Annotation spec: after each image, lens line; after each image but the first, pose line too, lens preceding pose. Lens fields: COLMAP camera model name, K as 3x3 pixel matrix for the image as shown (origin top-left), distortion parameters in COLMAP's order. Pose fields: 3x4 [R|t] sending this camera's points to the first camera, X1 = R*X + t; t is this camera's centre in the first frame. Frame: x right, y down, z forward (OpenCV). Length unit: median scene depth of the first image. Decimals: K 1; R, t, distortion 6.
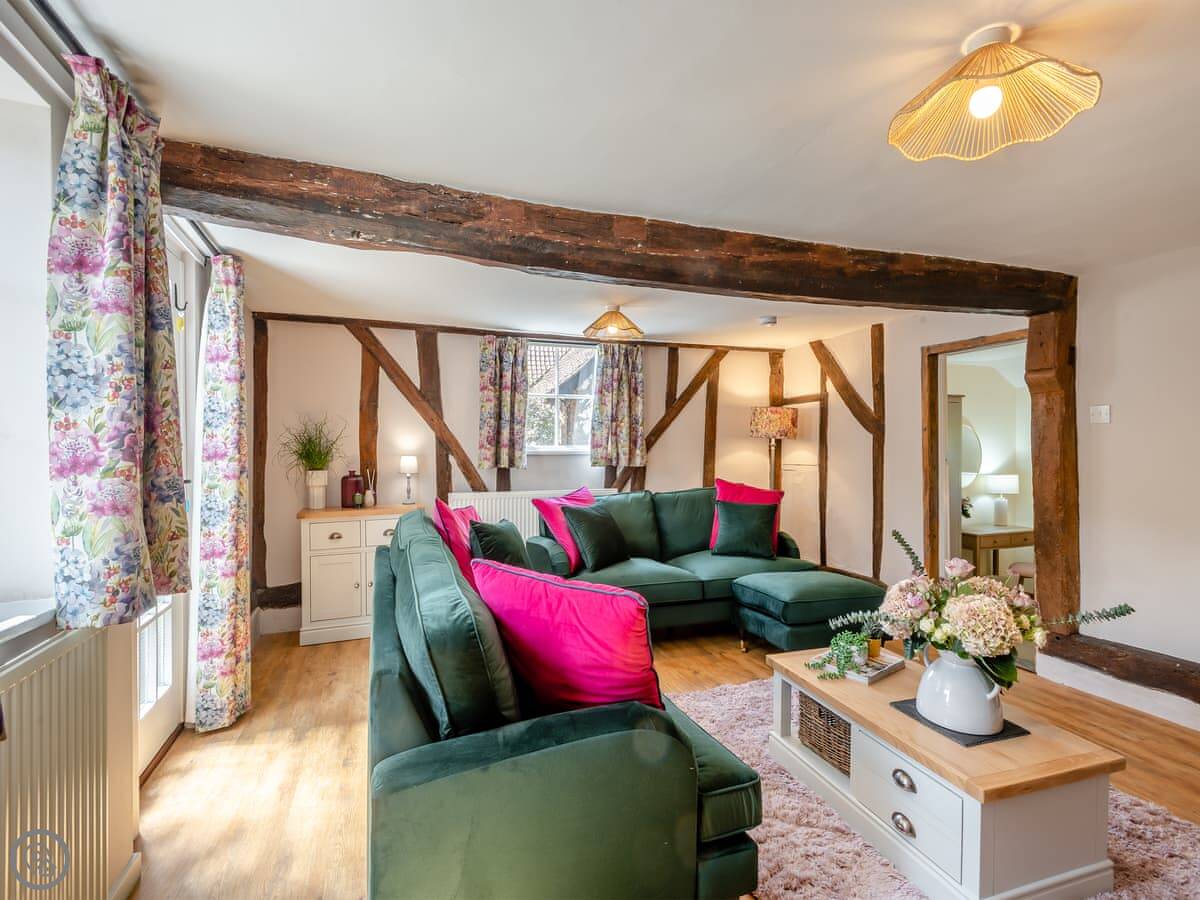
lens RADIAL K [[576.0, 0, 594.2], [0, 576.0, 452.6], [0, 0, 1]] dist [-0.001083, -0.000632]
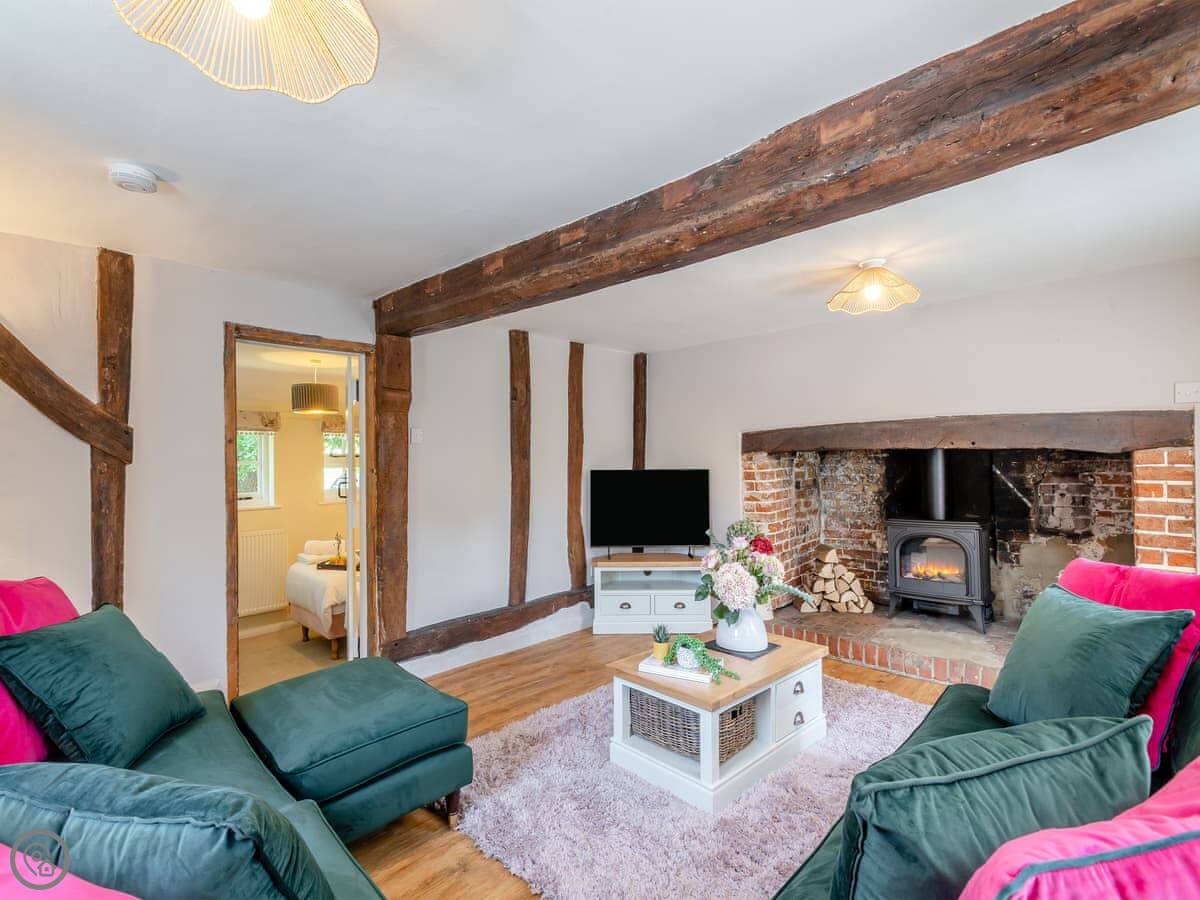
lens RADIAL K [[576.0, 0, 594.2], [0, 576.0, 452.6], [0, 0, 1]] dist [-0.001083, -0.000632]
pose [[-0.431568, 0.012149, 0.901998, -0.227440], [0.019657, 0.999799, -0.004062, -0.013916], [-0.901866, 0.015977, -0.431720, 0.838024]]
